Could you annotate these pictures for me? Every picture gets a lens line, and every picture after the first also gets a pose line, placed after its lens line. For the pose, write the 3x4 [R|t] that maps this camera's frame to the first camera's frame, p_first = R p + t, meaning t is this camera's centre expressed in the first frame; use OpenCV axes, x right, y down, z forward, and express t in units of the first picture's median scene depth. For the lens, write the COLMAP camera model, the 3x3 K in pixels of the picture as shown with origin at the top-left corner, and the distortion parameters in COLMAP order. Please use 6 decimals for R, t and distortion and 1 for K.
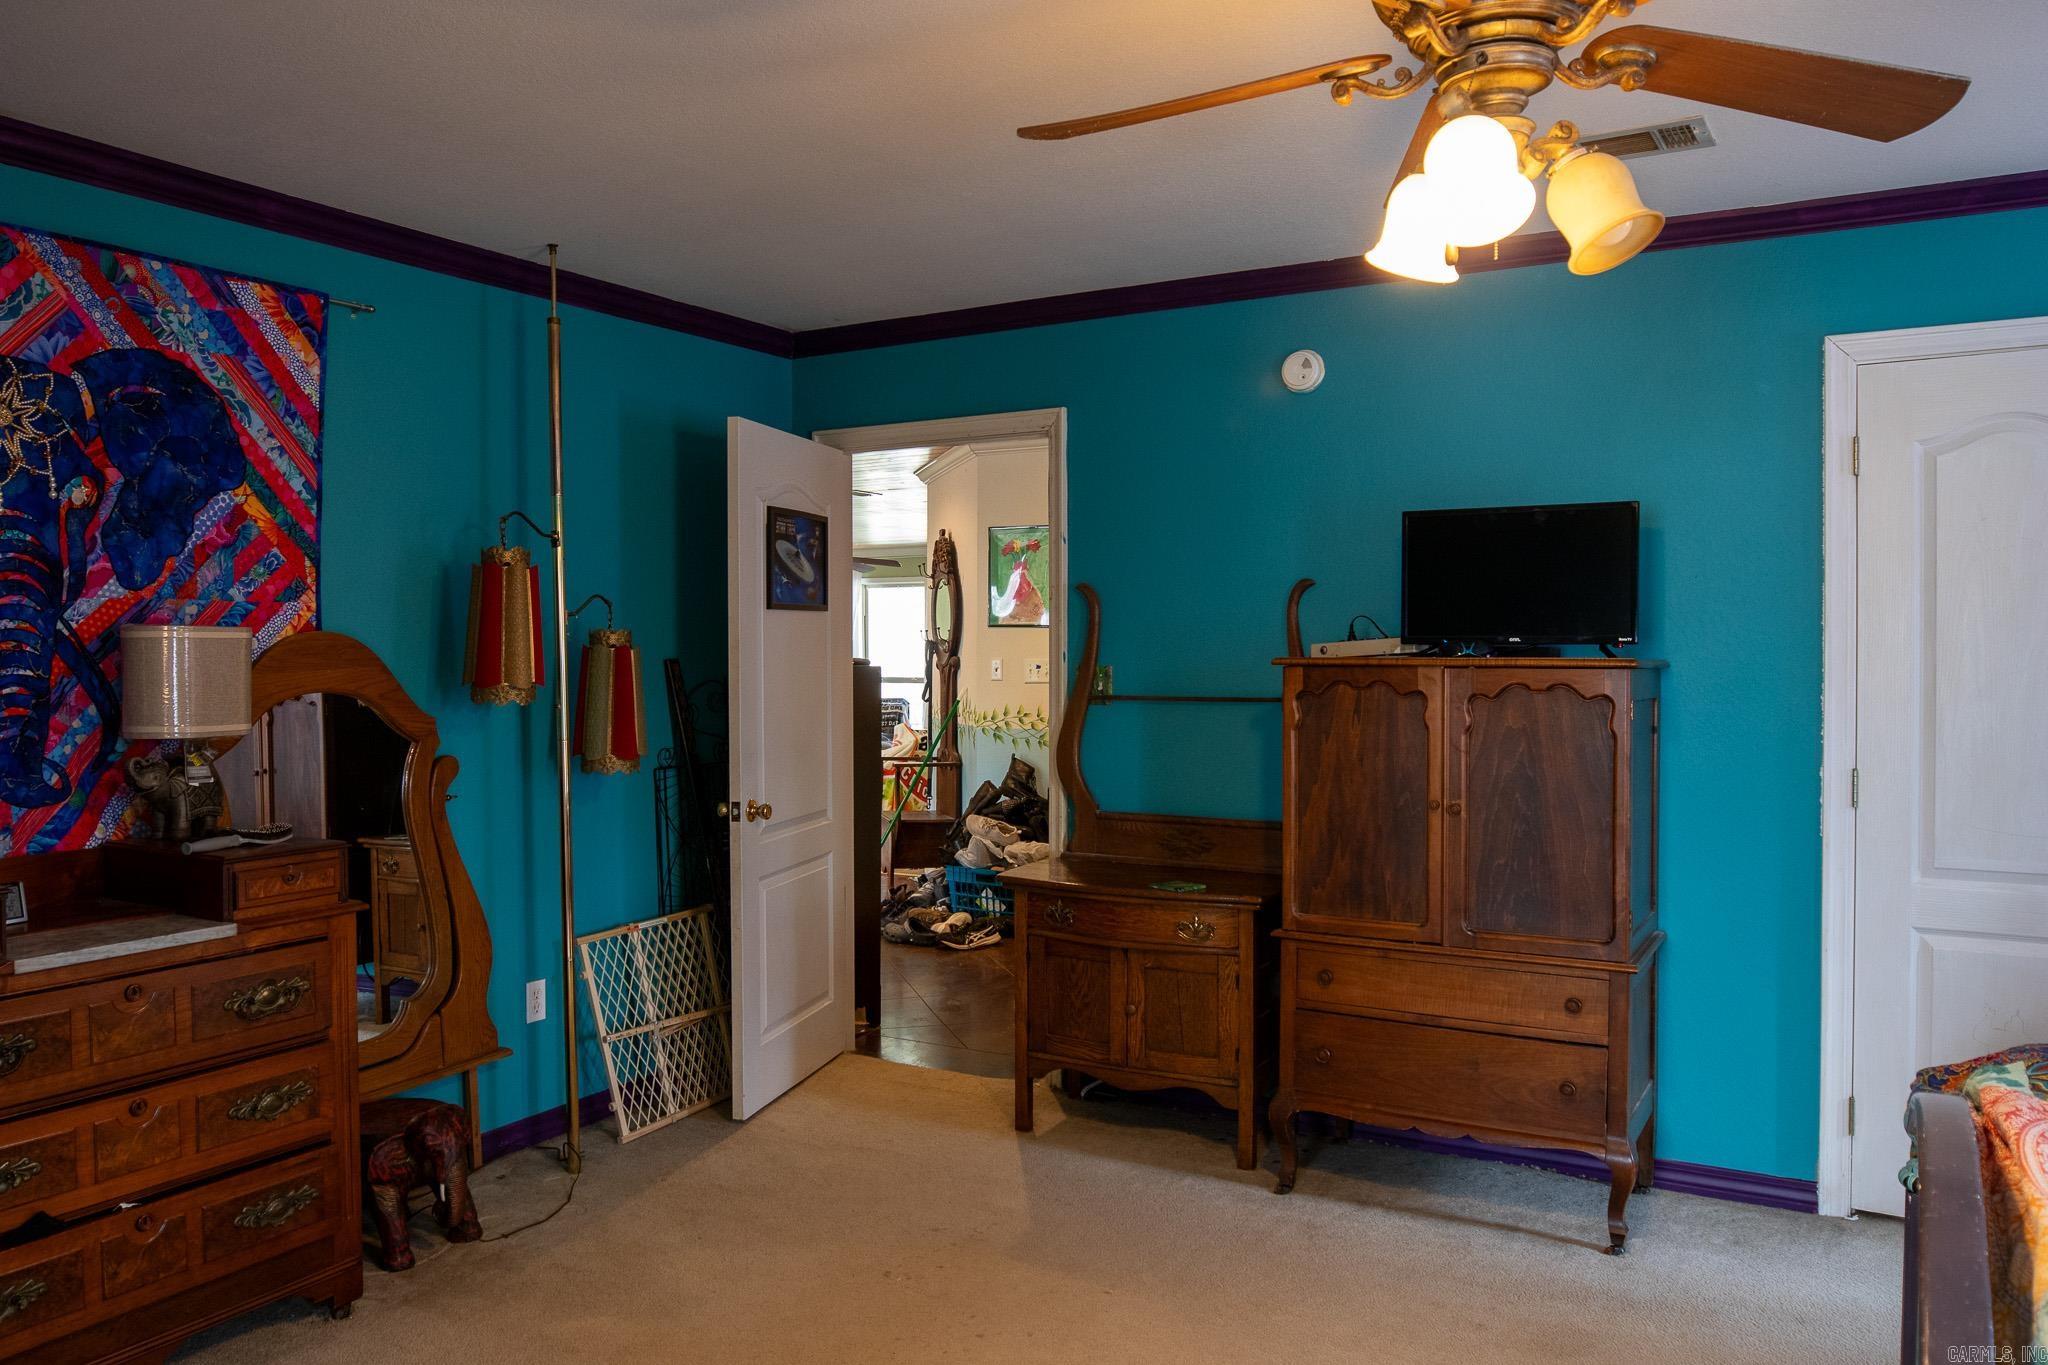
lens RADIAL K [[1516.7, 0, 1026.3], [0, 1516.7, 681.7], [0, 0, 1]] dist [-0.046908, 0.015671]
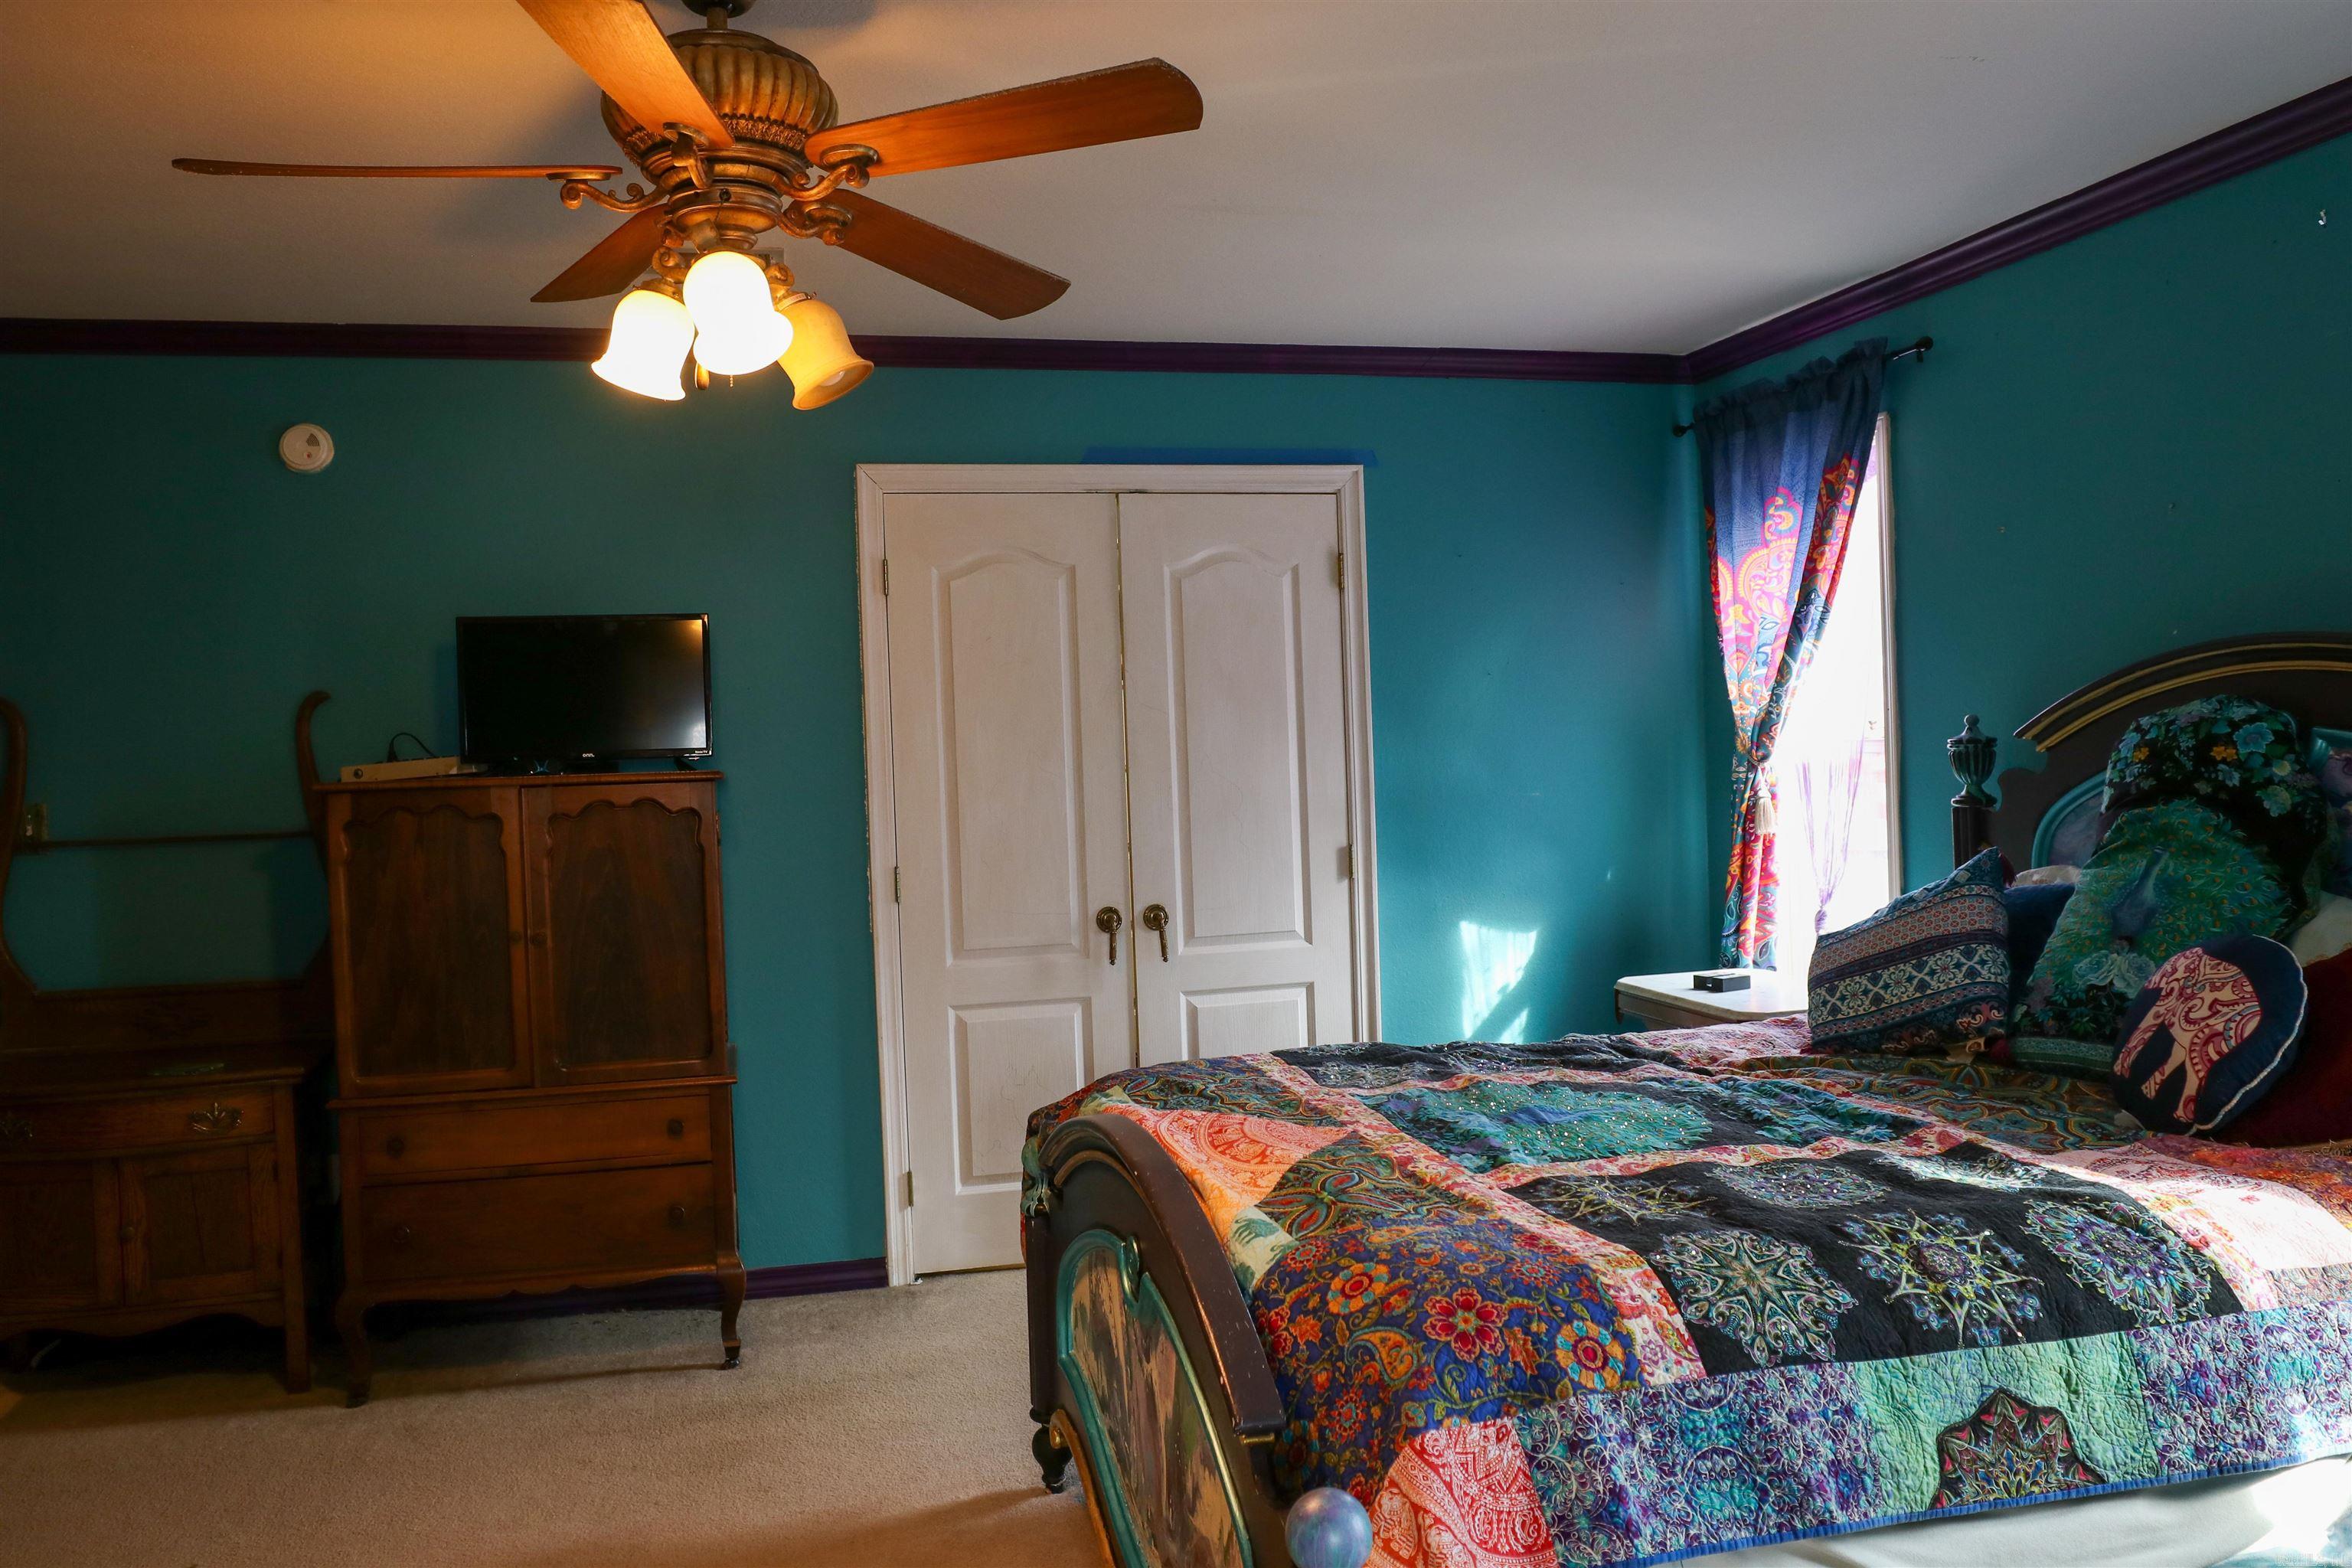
lens RADIAL K [[1741.8, 0, 1165.8], [0, 1741.8, 781.8], [0, 0, 1]] dist [-0.046908, 0.015671]
pose [[0.713925, -0.035258, 0.699334, -0.178392], [0.045326, 0.998964, 0.004093, 0.000758], [-0.698754, 0.028776, 0.714783, -0.033901]]
